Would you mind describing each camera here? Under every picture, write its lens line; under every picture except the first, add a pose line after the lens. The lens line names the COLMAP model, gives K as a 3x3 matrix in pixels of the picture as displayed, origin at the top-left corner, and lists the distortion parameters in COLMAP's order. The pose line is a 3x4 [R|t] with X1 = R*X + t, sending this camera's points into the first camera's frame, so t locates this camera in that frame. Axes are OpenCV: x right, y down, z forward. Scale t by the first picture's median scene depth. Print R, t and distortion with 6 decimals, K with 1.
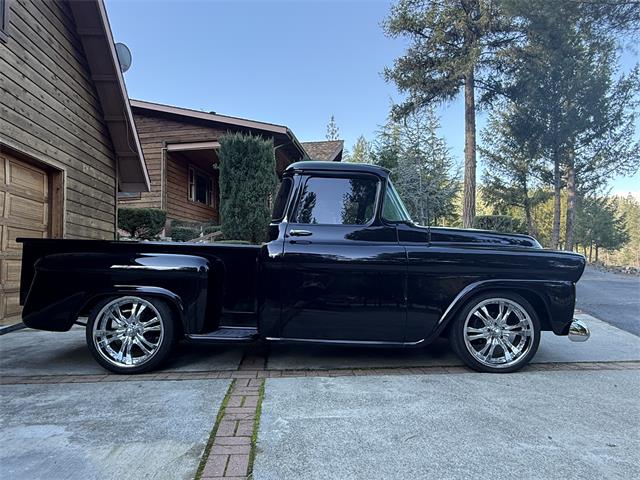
lens RADIAL K [[406.1, 0, 320.4], [0, 406.1, 243.0], [0, 0, 1]] dist [-0.006541, 0.008612]
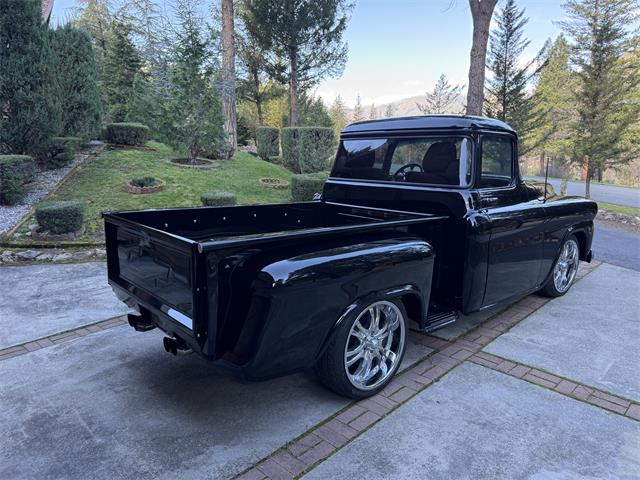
lens RADIAL K [[450.5, 0, 322.5], [0, 450.5, 242.4], [0, 0, 1]] dist [0.032928, -0.035655]
pose [[0.755833, -0.133501, 0.641010, -0.999438], [-0.024751, 0.972468, 0.231718, -0.157490], [-0.654296, -0.191006, 0.731720, 0.439846]]
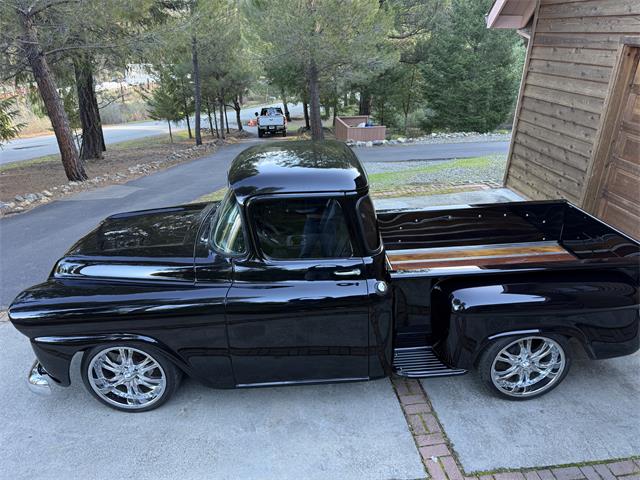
lens RADIAL K [[450.5, 0, 320.4], [0, 450.5, 244.6], [0, 0, 1]] dist [0.032928, -0.035655]
pose [[-0.999649, 0.017686, -0.019706, 0.018275], [0.009468, 0.933766, 0.357759, -0.374936], [0.024728, 0.357447, -0.933606, 2.268759]]
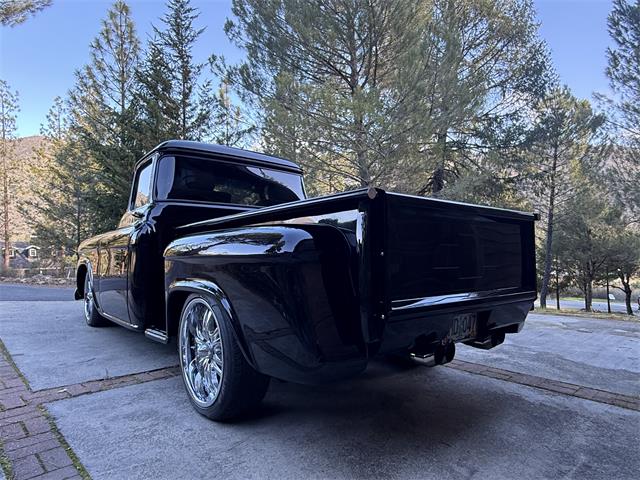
lens RADIAL K [[406.1, 0, 316.7], [0, 406.1, 243.1], [0, 0, 1]] dist [-0.006541, 0.008612]
pose [[-0.620728, 0.006383, 0.784000, -1.042471], [-0.043759, 0.998126, -0.042772, 0.083992], [-0.782804, -0.060857, -0.619286, 1.709831]]
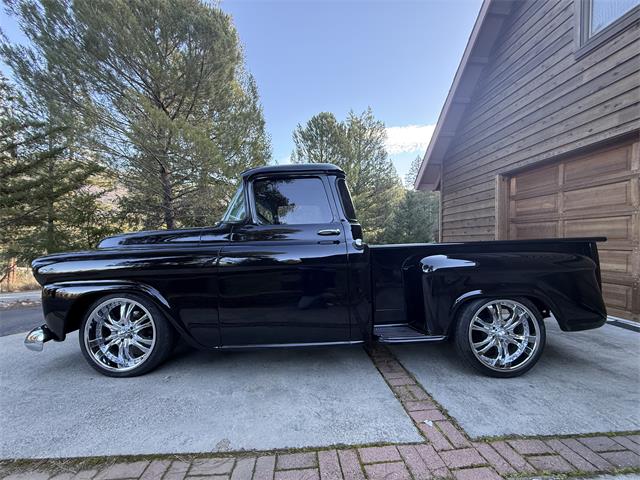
lens RADIAL K [[255.6, 0, 320.0], [0, 255.6, 240.5], [0, 0, 1]] dist [-0.000021, 0.000360]
pose [[-0.999981, 0.002818, 0.005484, -0.035972], [0.002398, 0.997161, -0.075255, 0.059960], [-0.005681, -0.075241, -0.997149, 2.047690]]
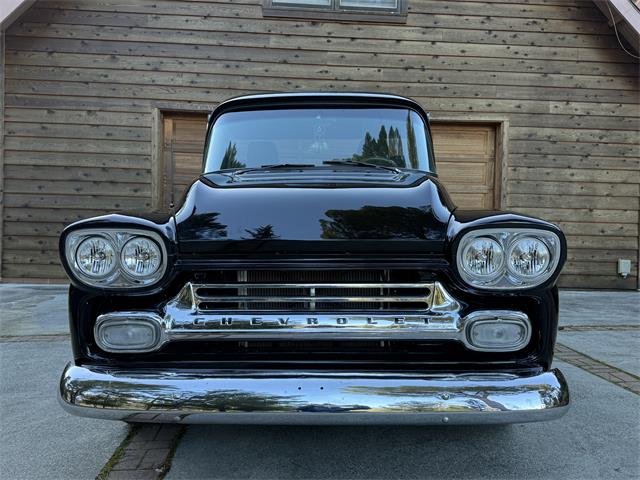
lens RADIAL K [[562.4, 0, 317.7], [0, 562.4, 247.1], [0, 0, 1]] dist [0.033595, -0.047144]
pose [[-0.032445, 0.045366, -0.998443, 1.200579], [0.043688, 0.998079, 0.043930, 0.041194], [0.998518, -0.042195, -0.034365, 1.241051]]
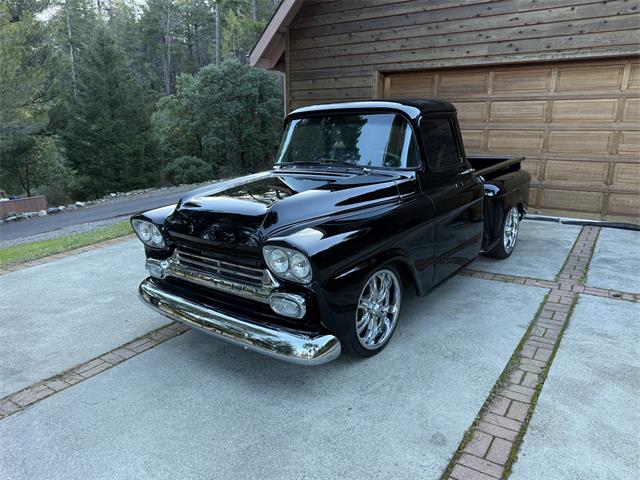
lens RADIAL K [[450.5, 0, 318.8], [0, 450.5, 242.8], [0, 0, 1]] dist [0.032928, -0.035655]
pose [[-0.635240, 0.210212, -0.743156, 1.120153], [0.061271, 0.972929, 0.222833, -0.111303], [0.769881, 0.096019, -0.630923, 1.928556]]
